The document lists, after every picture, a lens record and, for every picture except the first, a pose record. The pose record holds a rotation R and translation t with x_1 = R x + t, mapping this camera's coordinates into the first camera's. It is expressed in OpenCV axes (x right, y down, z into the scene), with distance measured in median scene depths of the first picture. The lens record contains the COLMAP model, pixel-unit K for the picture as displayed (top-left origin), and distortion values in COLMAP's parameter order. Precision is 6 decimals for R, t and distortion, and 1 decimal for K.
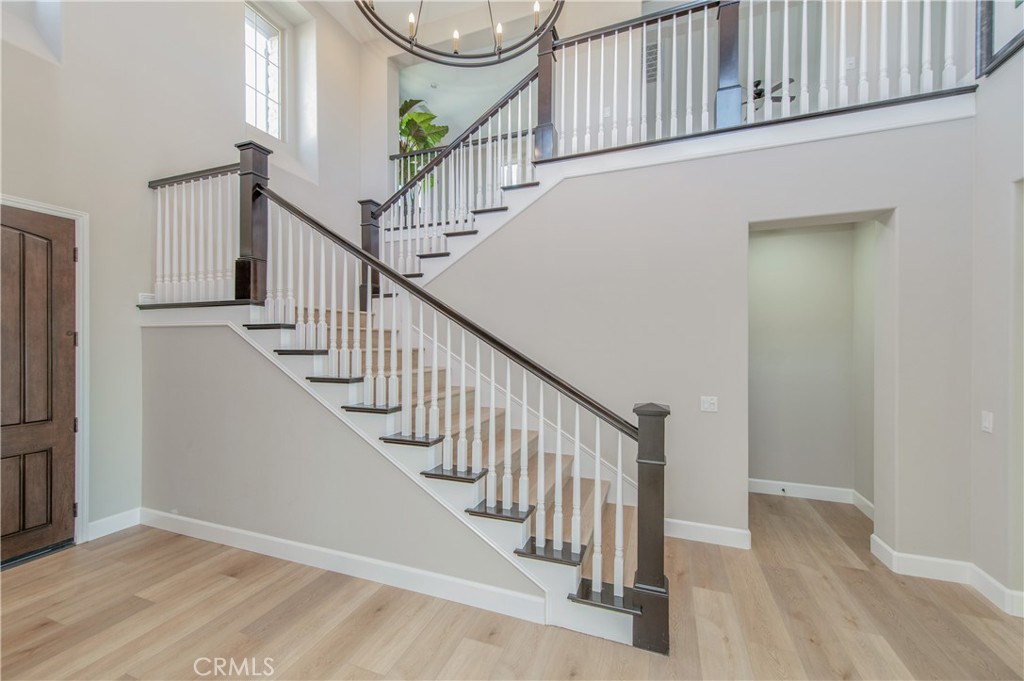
lens RADIAL K [[383.2, 0, 519.5], [0, 383.2, 347.6], [0, 0, 1]] dist [0.006051, -0.000102]
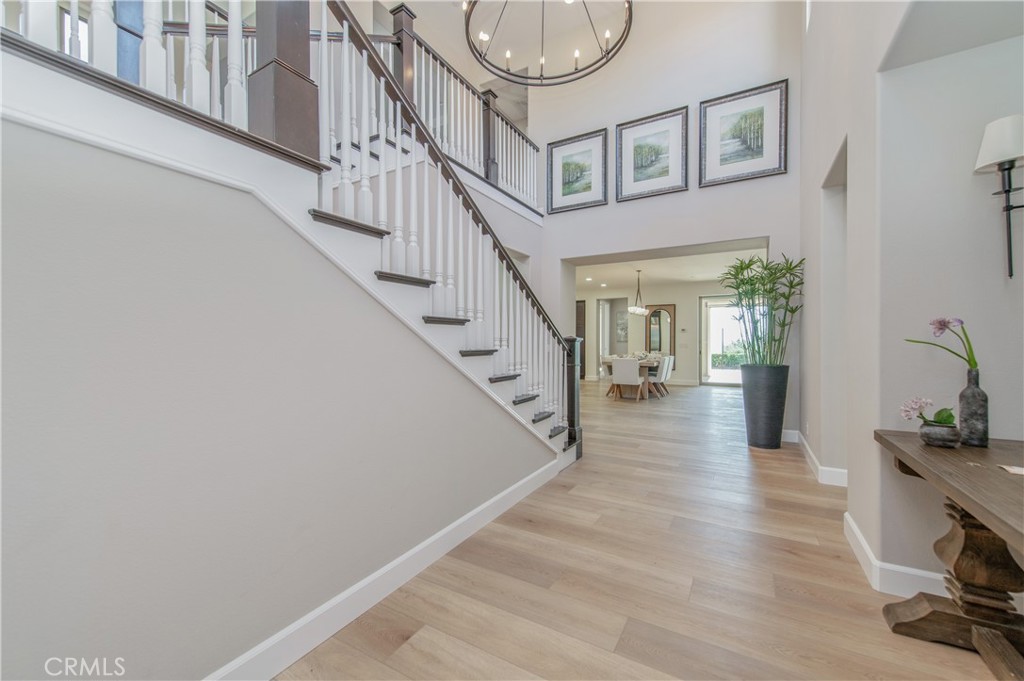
lens RADIAL K [[402.7, 0, 512.1], [0, 402.7, 334.2], [0, 0, 1]] dist [0.017766, -0.005493]
pose [[0.191842, 0.005853, 0.981408, -1.221614], [0.003629, 0.999971, -0.006674, 0.134924], [-0.981419, 0.004842, 0.191815, 0.680166]]
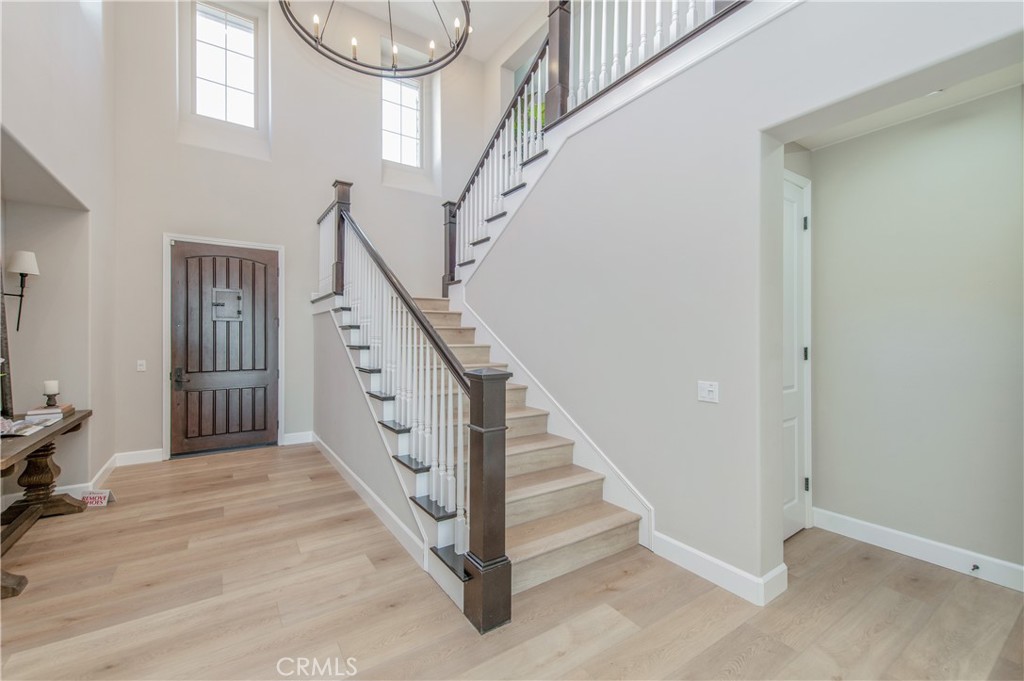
lens RADIAL K [[403.9, 0, 512.0], [0, 403.9, 340.5], [0, 0, 1]] dist [0.017784, -0.004609]
pose [[0.815202, 0.001972, -0.579173, 0.732274], [-0.002518, 0.999997, -0.000139, 0.056585], [0.579171, 0.001572, 0.815205, 0.161923]]
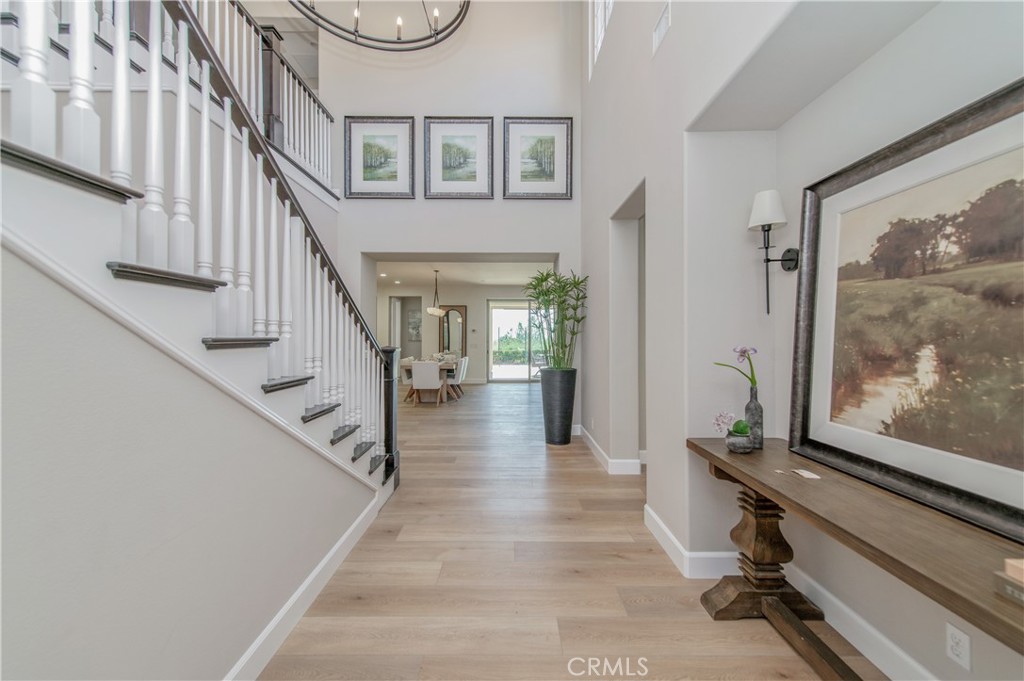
lens RADIAL K [[409.5, 0, 508.8], [0, 409.5, 330.7], [0, 0, 1]] dist [0.016741, -0.005685]
pose [[-0.317184, 0.003793, 0.948357, -1.079107], [-0.006287, 0.999962, -0.006102, 0.088659], [-0.948343, -0.007898, -0.317148, 0.801414]]
